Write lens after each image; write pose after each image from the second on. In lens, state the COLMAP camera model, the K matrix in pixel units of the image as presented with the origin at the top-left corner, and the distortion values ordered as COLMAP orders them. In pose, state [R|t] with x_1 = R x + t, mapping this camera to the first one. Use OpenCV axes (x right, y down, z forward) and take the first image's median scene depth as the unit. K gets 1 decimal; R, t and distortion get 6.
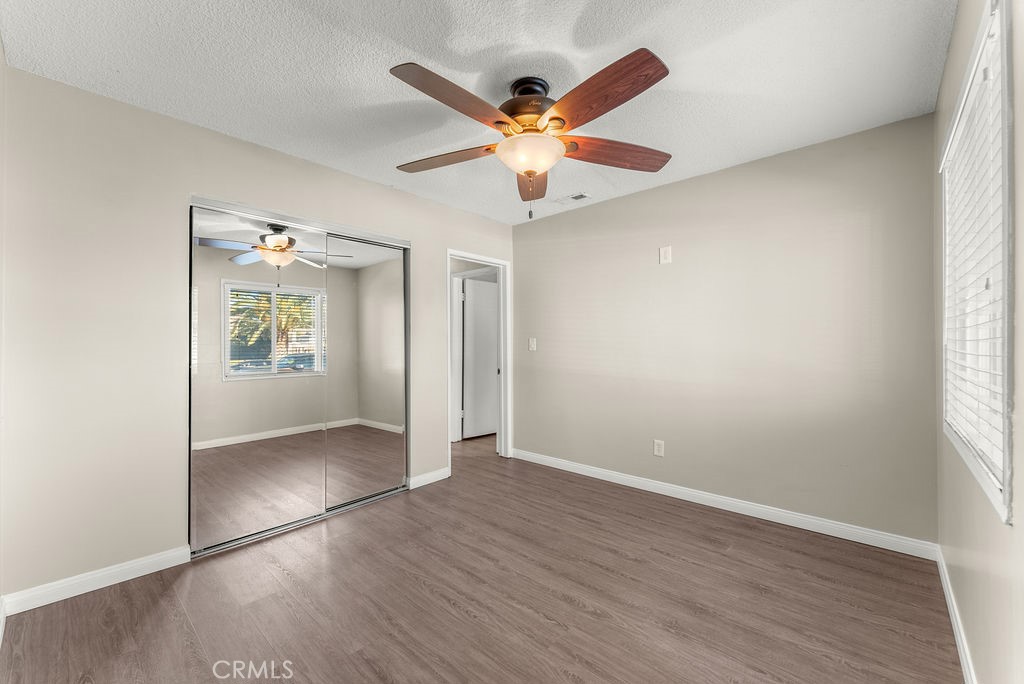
lens RADIAL K [[409.7, 0, 522.5], [0, 409.7, 344.7], [0, 0, 1]] dist [-0.004441, 0.000287]
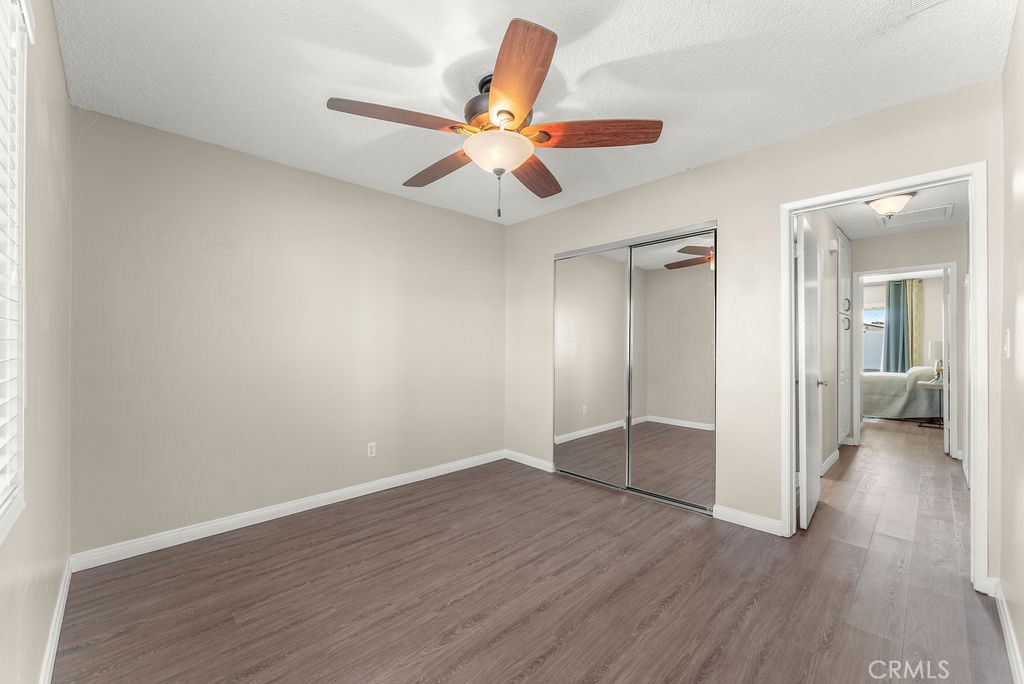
lens RADIAL K [[409.7, 0, 511.5], [0, 409.7, 346.8], [0, 0, 1]] dist [-0.004441, 0.000287]
pose [[-0.080318, 0.010164, -0.996717, 0.946375], [-0.001327, 0.999946, 0.010304, -0.005353], [0.996768, 0.002151, -0.080300, 1.051510]]
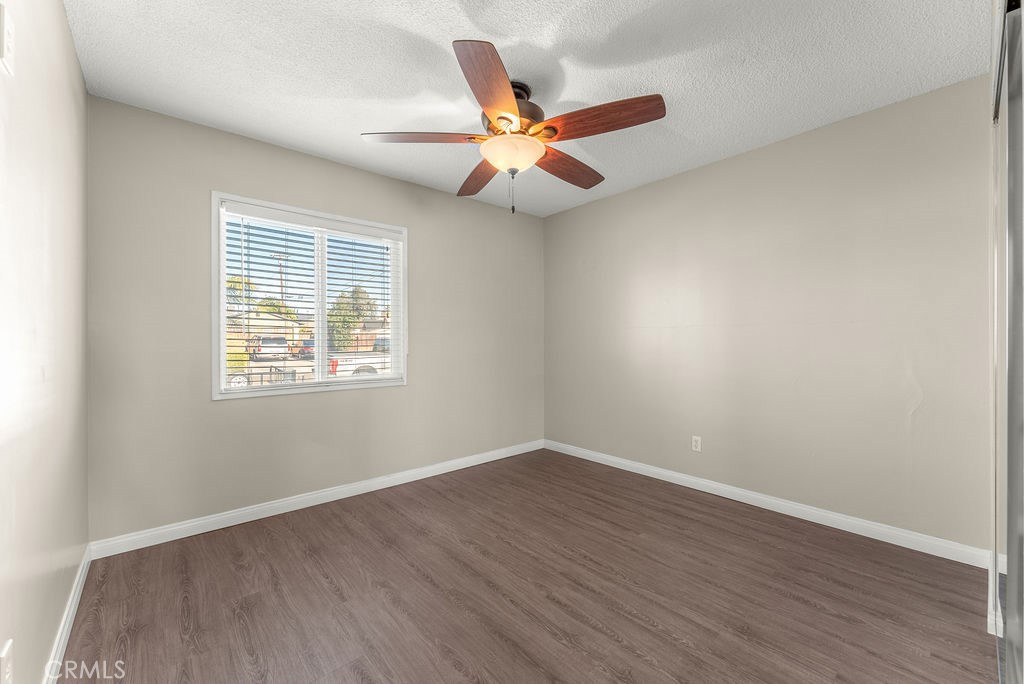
lens RADIAL K [[409.7, 0, 516.6], [0, 409.7, 342.4], [0, 0, 1]] dist [-0.004441, 0.000287]
pose [[-0.991351, 0.008670, 0.130948, -0.118400], [0.009778, 0.999922, 0.007821, 0.019630], [-0.130869, 0.009034, -0.991358, 1.946414]]
